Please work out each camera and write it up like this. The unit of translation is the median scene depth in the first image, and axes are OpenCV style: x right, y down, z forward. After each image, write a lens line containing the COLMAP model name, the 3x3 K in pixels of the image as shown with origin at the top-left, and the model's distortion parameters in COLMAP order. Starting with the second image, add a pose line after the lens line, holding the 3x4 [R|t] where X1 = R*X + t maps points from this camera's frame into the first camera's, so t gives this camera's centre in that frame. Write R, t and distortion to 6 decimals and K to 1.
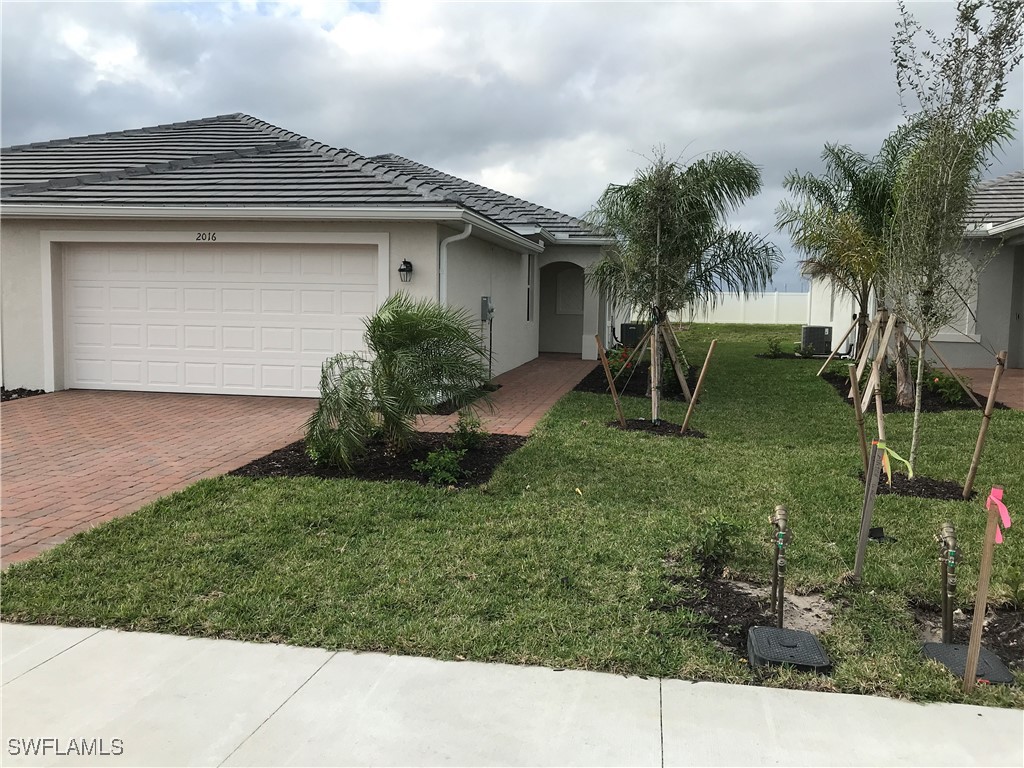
lens RADIAL K [[847.0, 0, 513.4], [0, 847.0, 379.6], [0, 0, 1]] dist [0.024156, -0.018891]
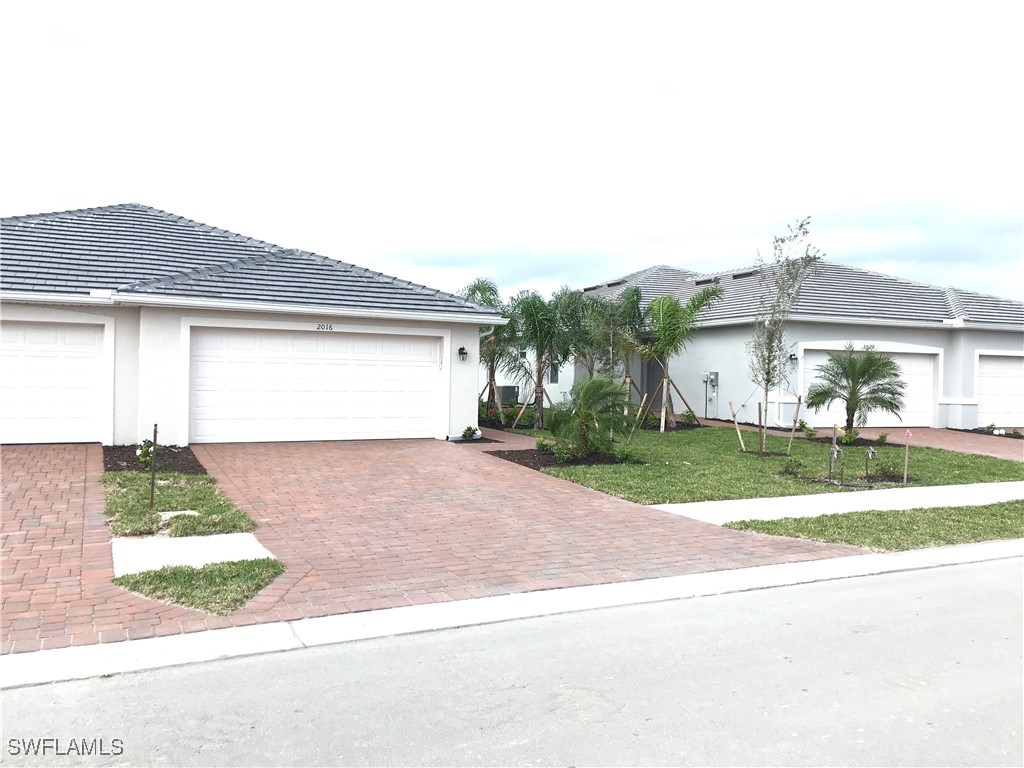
lens RADIAL K [[847.0, 0, 513.7], [0, 847.0, 380.7], [0, 0, 1]] dist [0.024156, -0.018891]
pose [[0.805972, -0.005795, 0.591925, -0.937336], [0.046162, 0.997522, -0.053088, 0.008768], [-0.590151, 0.070112, 0.804243, -0.304258]]
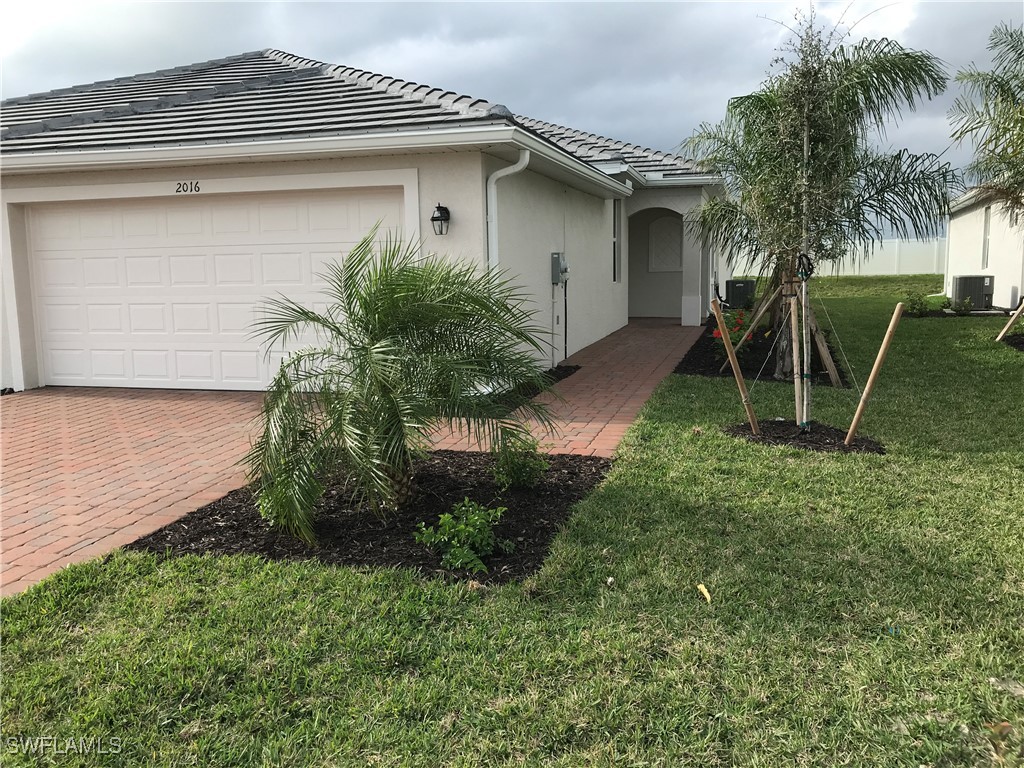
lens RADIAL K [[847.0, 0, 508.3], [0, 847.0, 377.4], [0, 0, 1]] dist [0.024156, -0.018891]
pose [[0.993237, -0.022017, -0.113995, 0.010253], [0.026783, 0.998823, 0.040445, -0.019653], [0.112970, -0.043225, 0.992658, 0.262319]]
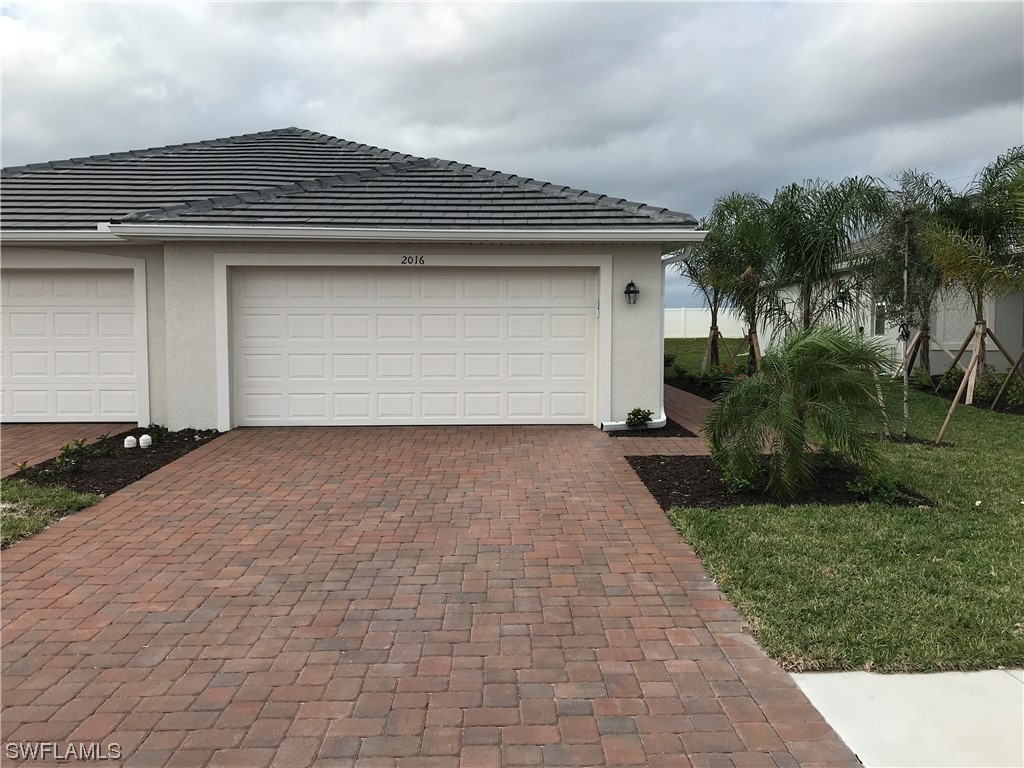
lens RADIAL K [[847.0, 0, 518.7], [0, 847.0, 391.5], [0, 0, 1]] dist [0.024156, -0.018891]
pose [[0.979750, -0.034685, 0.197198, -0.436061], [0.036302, 0.999330, -0.004591, -0.012779], [-0.196906, 0.011657, 0.980353, 0.050928]]
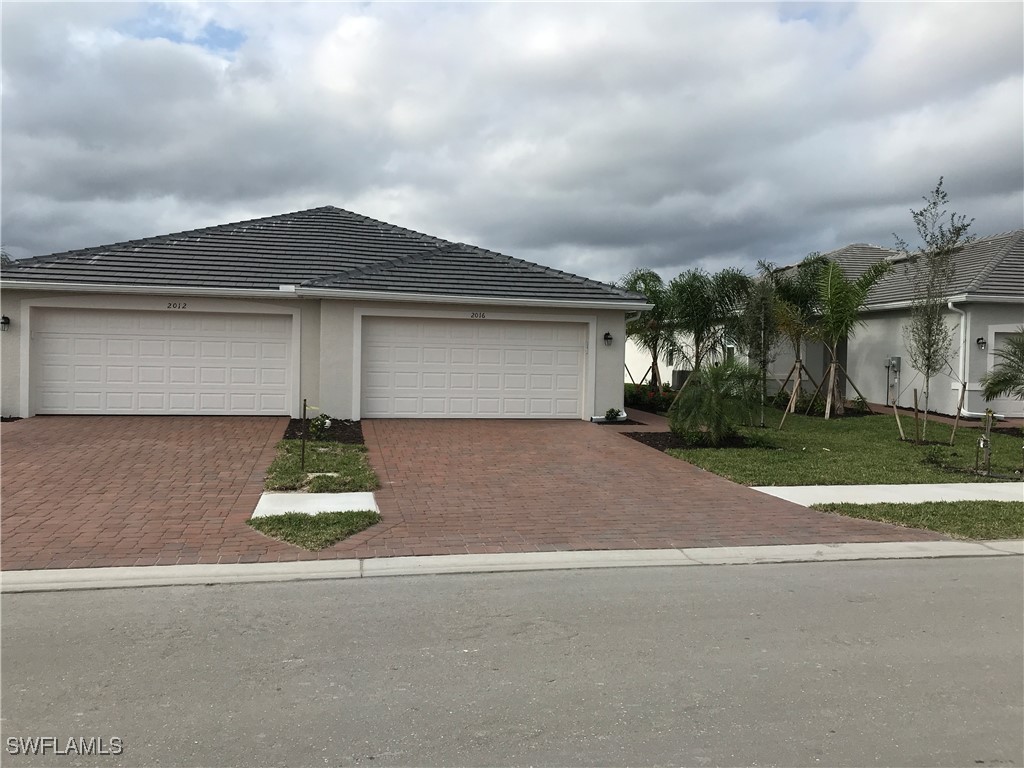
lens RADIAL K [[847.0, 0, 509.6], [0, 847.0, 388.7], [0, 0, 1]] dist [0.024156, -0.018891]
pose [[0.929154, -0.011798, 0.369506, -0.872370], [0.026474, 0.999048, -0.034674, 0.018826], [-0.368745, 0.042000, 0.928581, -0.434388]]
